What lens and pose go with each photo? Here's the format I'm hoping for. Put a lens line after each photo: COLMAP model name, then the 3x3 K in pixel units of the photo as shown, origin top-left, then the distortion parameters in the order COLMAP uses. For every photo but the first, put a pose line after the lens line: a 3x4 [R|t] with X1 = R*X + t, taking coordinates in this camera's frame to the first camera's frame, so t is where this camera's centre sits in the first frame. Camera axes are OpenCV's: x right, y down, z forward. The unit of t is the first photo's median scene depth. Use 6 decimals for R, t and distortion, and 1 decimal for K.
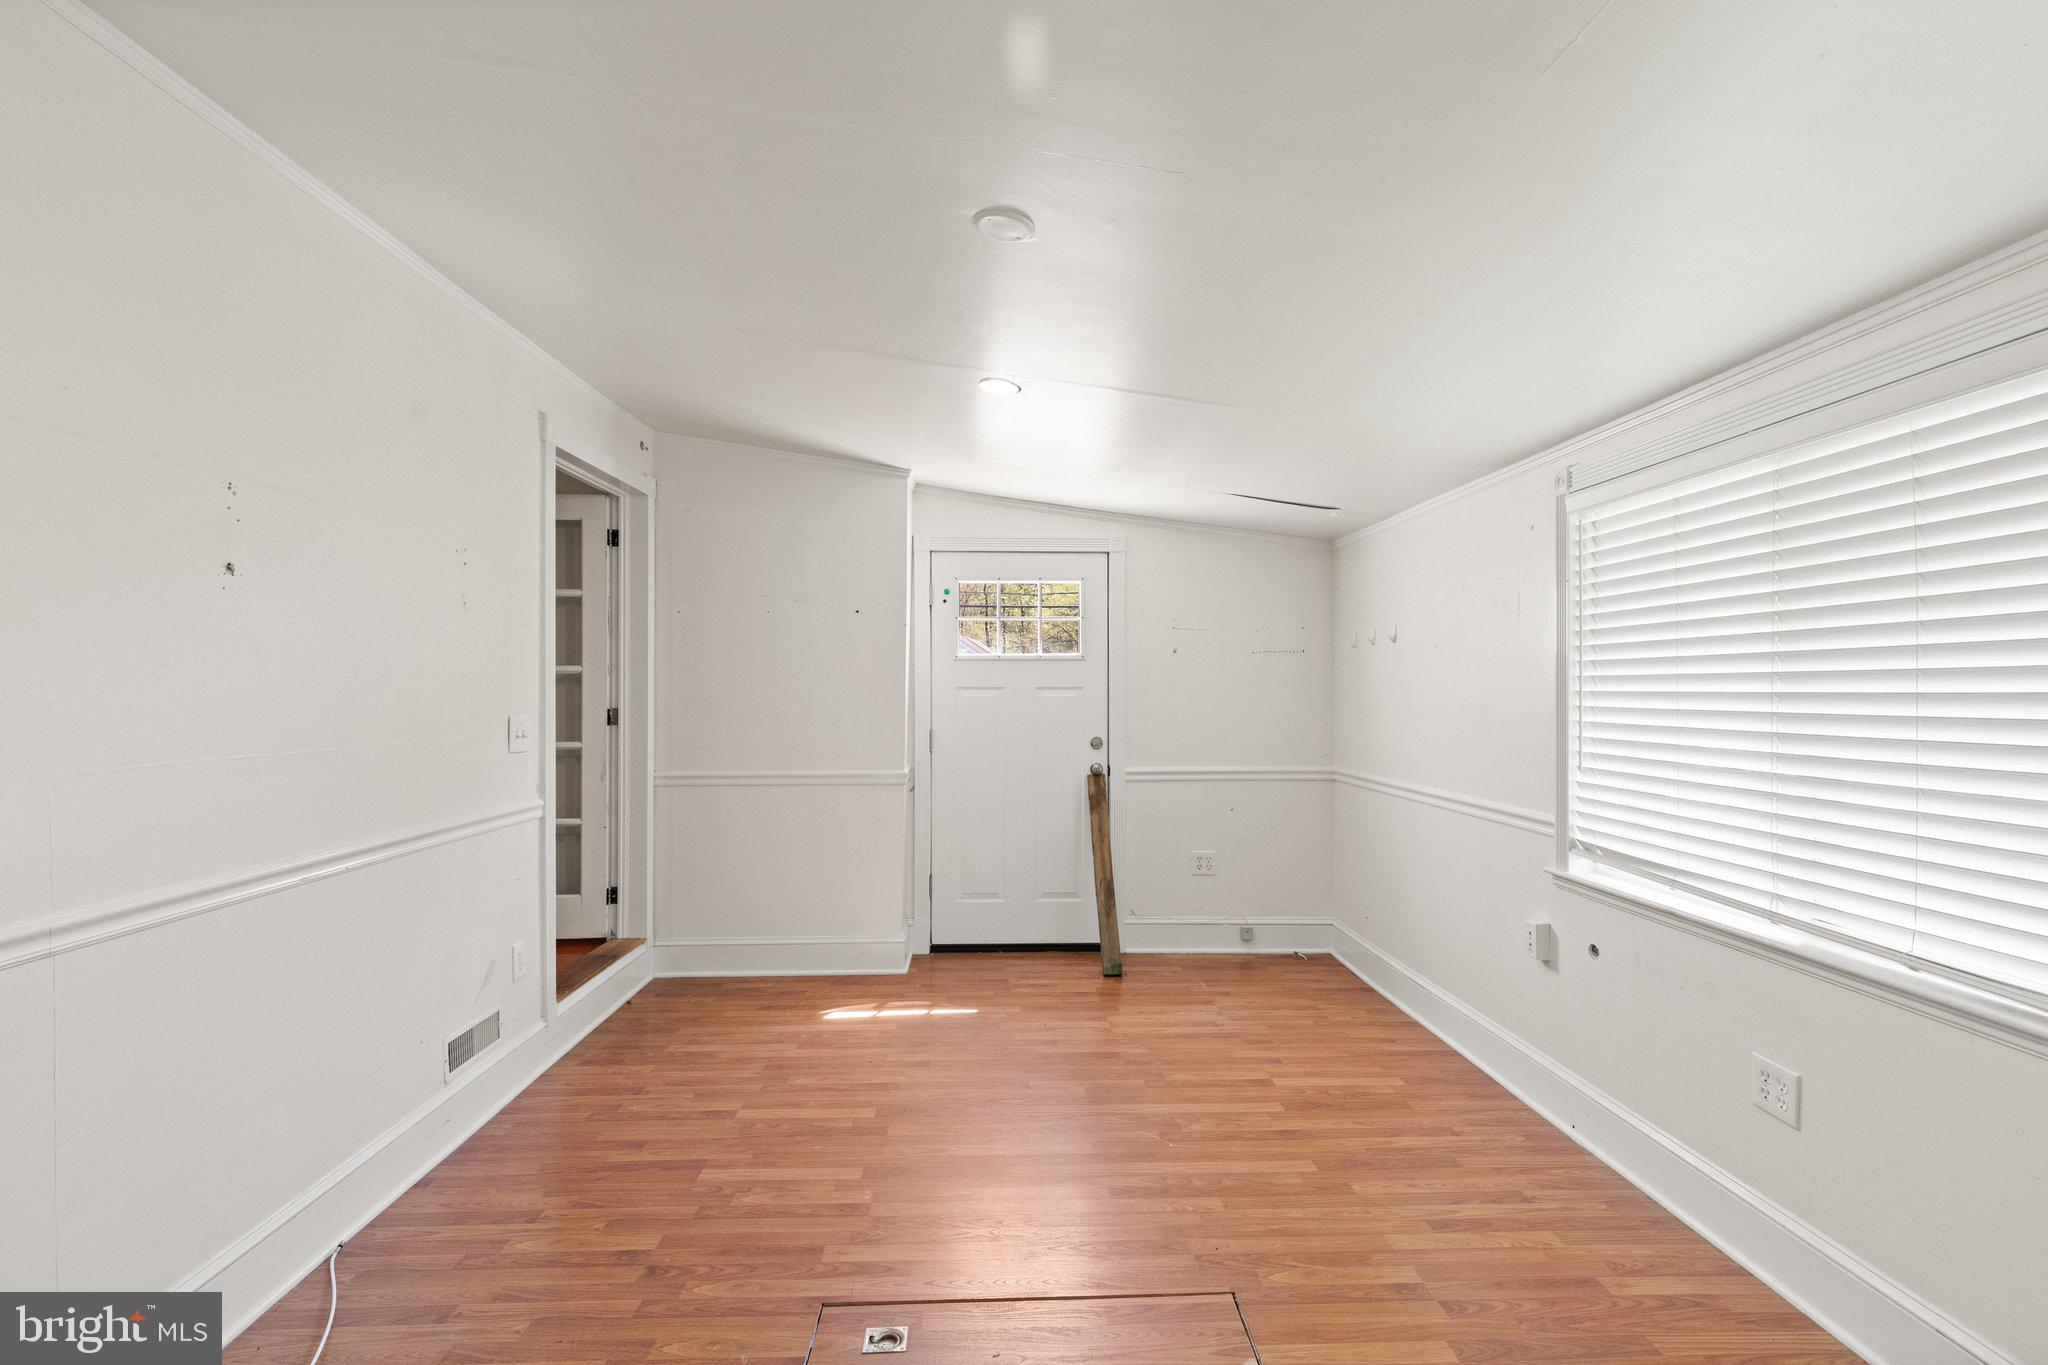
lens RADIAL K [[943.1, 0, 1024.0], [0, 943.1, 682.5], [0, 0, 1]] dist [0.001051, 0.000209]
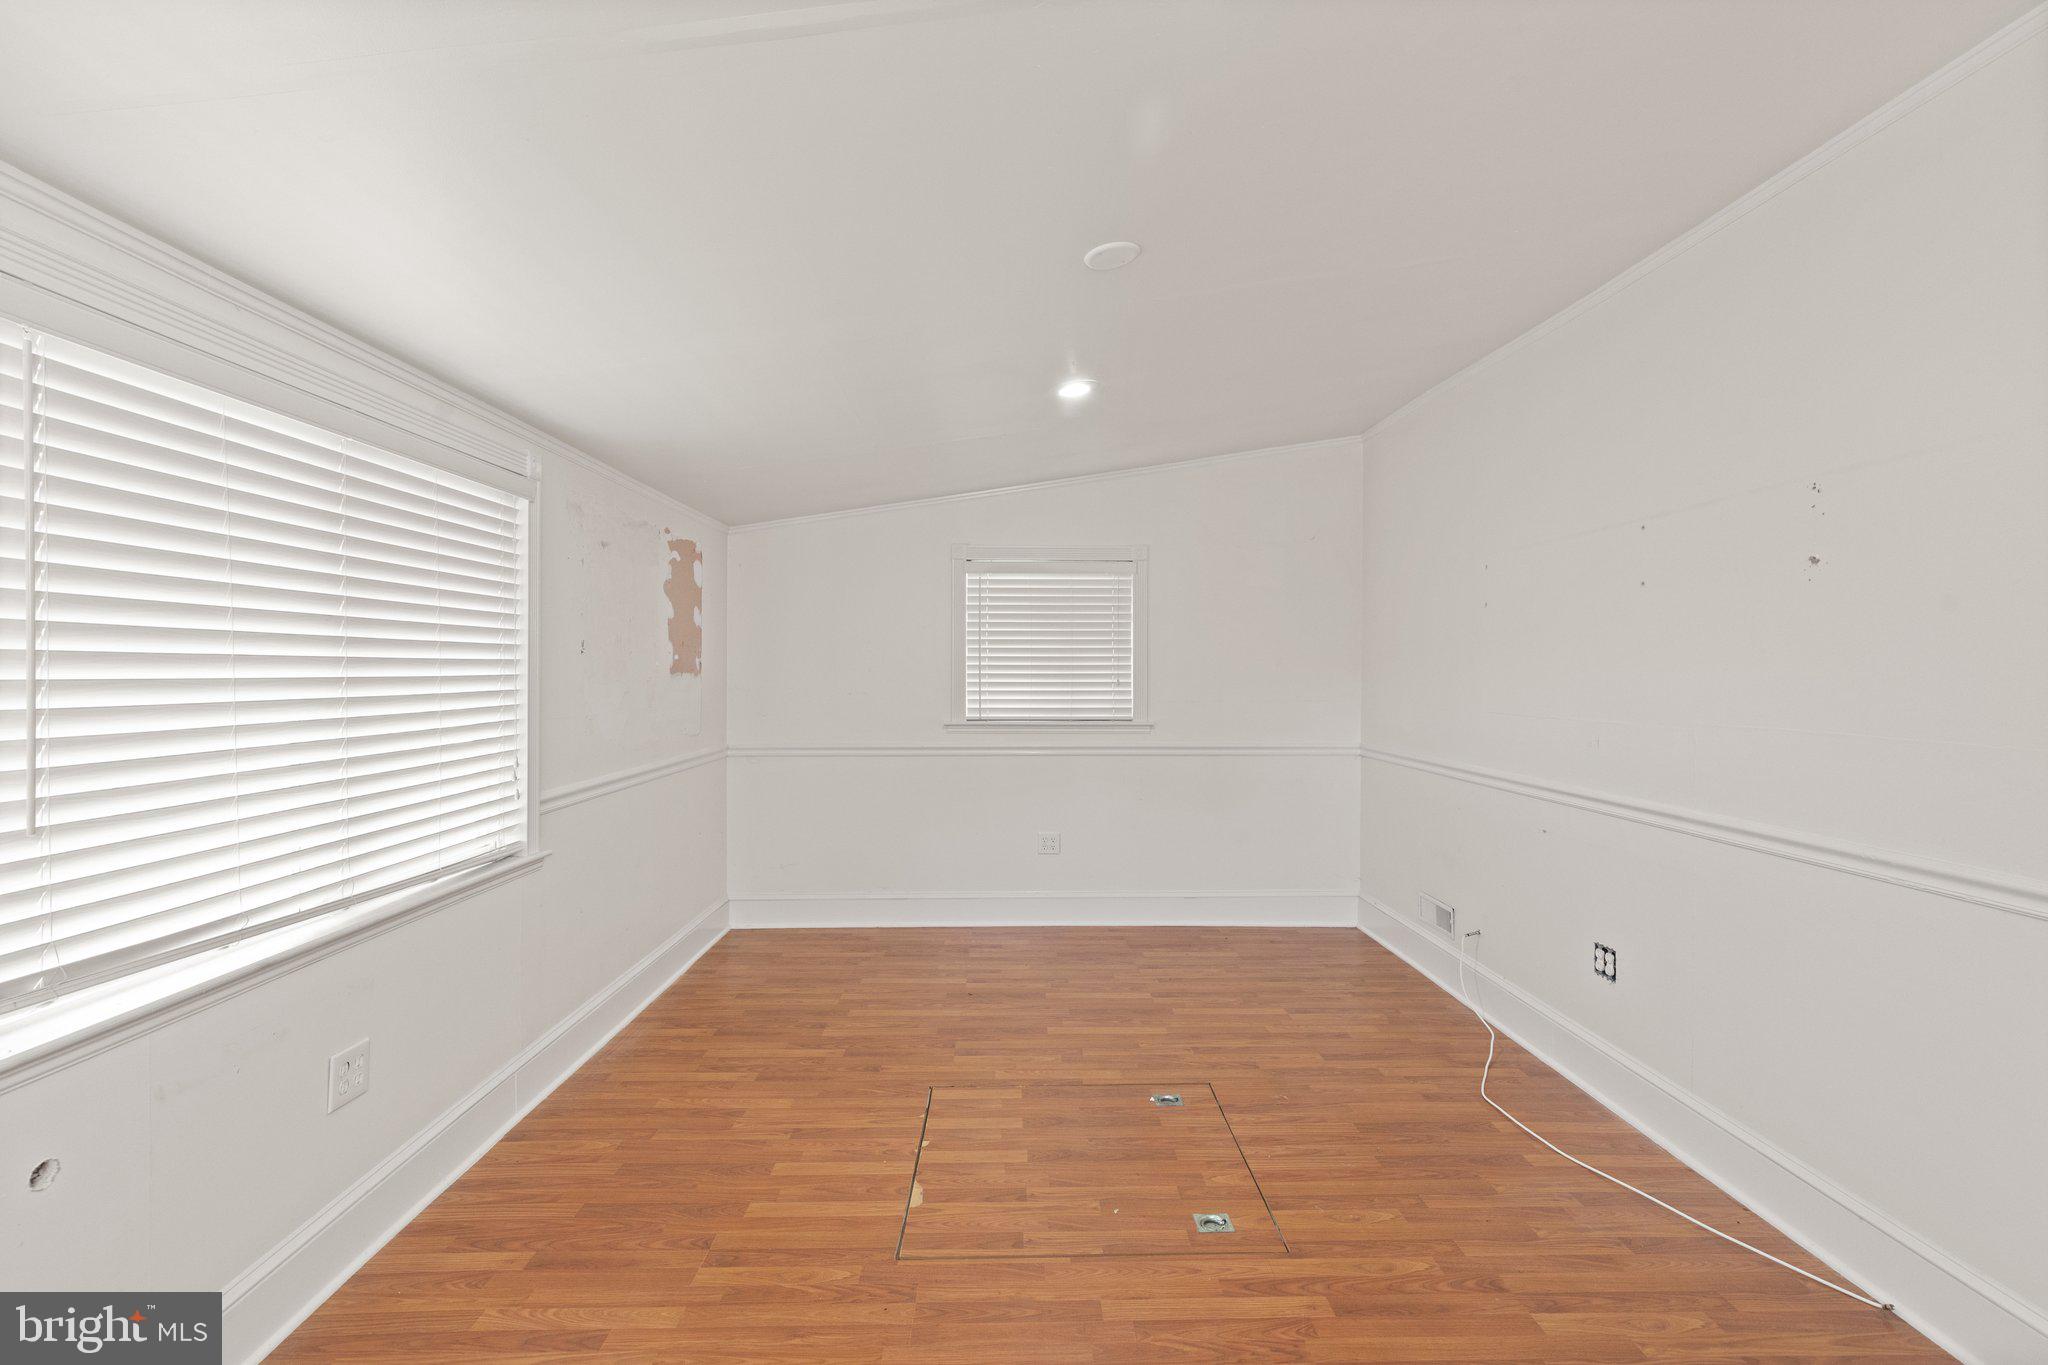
lens RADIAL K [[943.1, 0, 1024.0], [0, 943.1, 682.5], [0, 0, 1]] dist [0.001051, 0.000209]
pose [[-0.999853, 0.002159, 0.017023, 0.061648], [0.002254, 0.999982, 0.005555, 0.012507], [-0.017011, 0.005592, -0.999840, 1.946694]]
